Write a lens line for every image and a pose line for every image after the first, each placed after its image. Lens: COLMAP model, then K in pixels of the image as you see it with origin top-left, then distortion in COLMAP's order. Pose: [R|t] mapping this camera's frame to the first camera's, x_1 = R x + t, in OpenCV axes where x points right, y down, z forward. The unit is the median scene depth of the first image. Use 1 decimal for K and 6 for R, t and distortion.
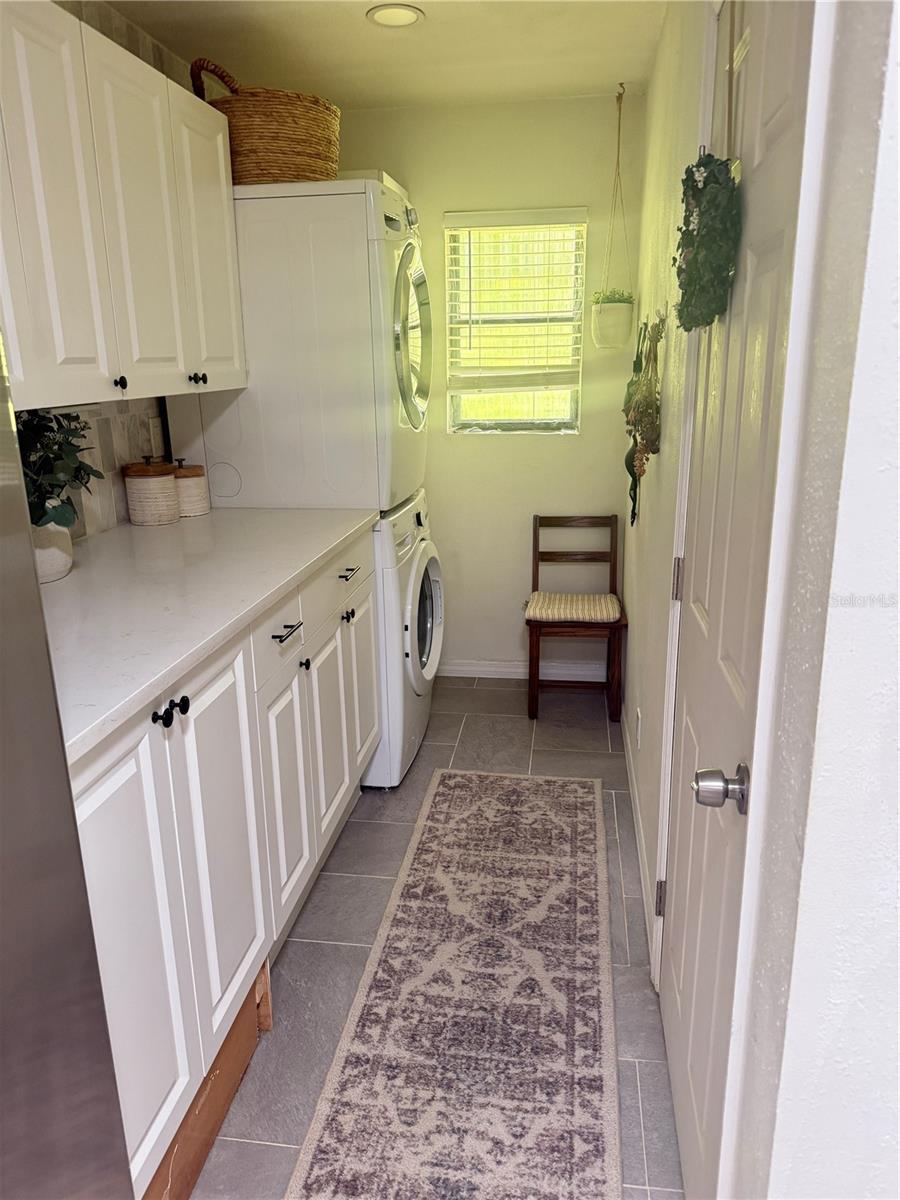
lens RADIAL K [[867.1, 0, 430.8], [0, 867.1, 602.9], [0, 0, 1]] dist [0.079429, -0.106079]
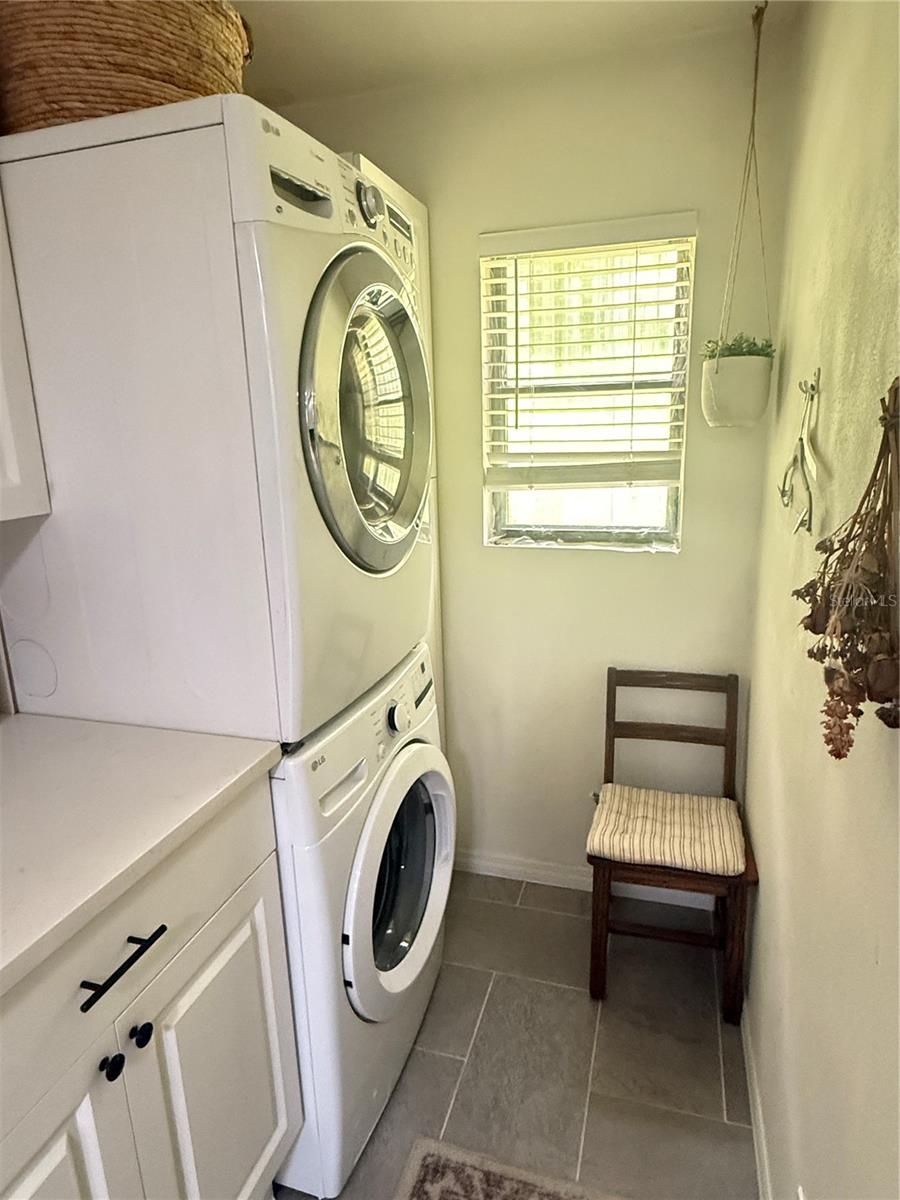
lens RADIAL K [[723.6, 0, 443.5], [0, 723.6, 601.6], [0, 0, 1]] dist [-0.014244, 0.008136]
pose [[0.989692, 0.024426, -0.141111, 0.099864], [-0.029392, 0.999016, -0.033222, -0.187695], [0.140160, 0.037027, 0.989436, 0.607727]]
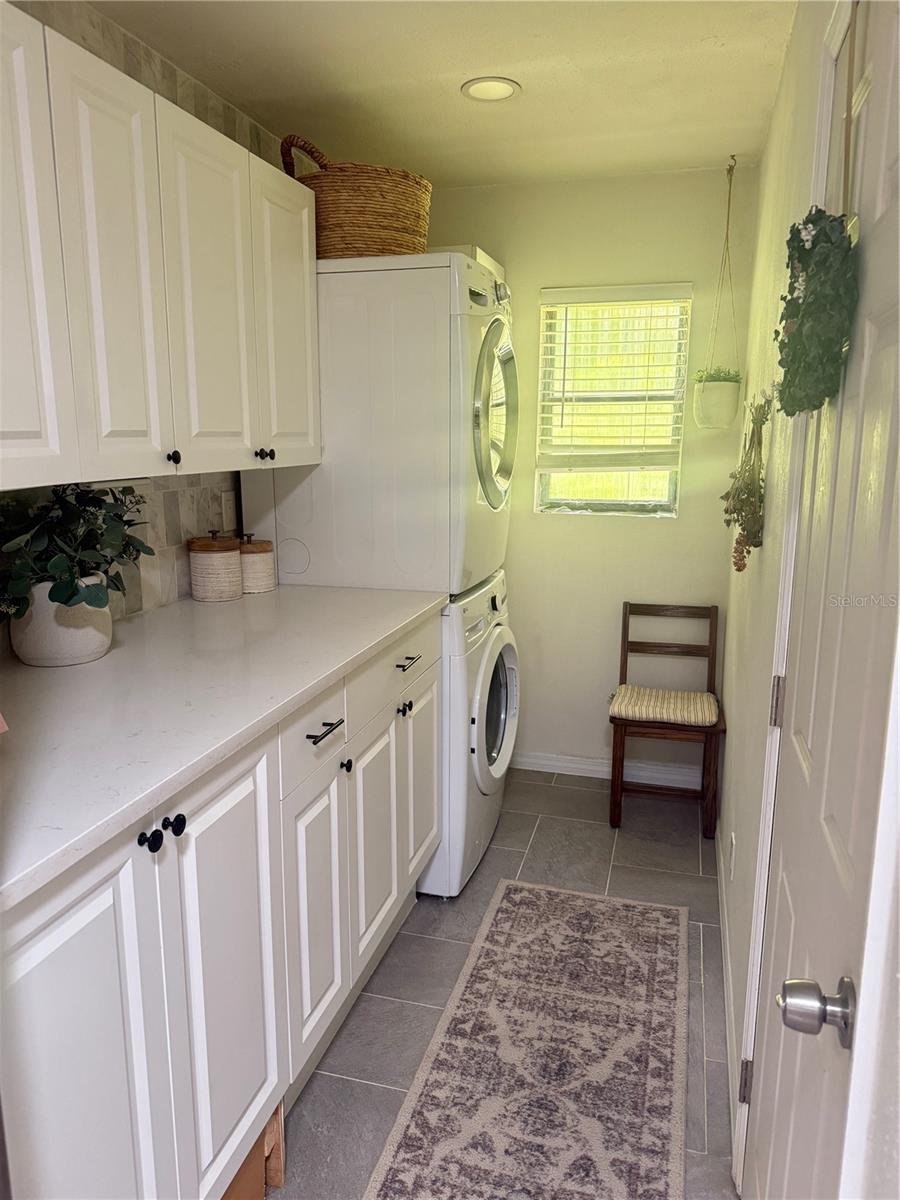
lens RADIAL K [[867.1, 0, 426.2], [0, 867.1, 608.4], [0, 0, 1]] dist [0.079429, -0.106079]
pose [[0.991701, 0.044527, -0.120611, 0.030013], [-0.053257, 0.996114, -0.070148, -0.025486], [0.117019, 0.075990, 0.990218, 0.074420]]
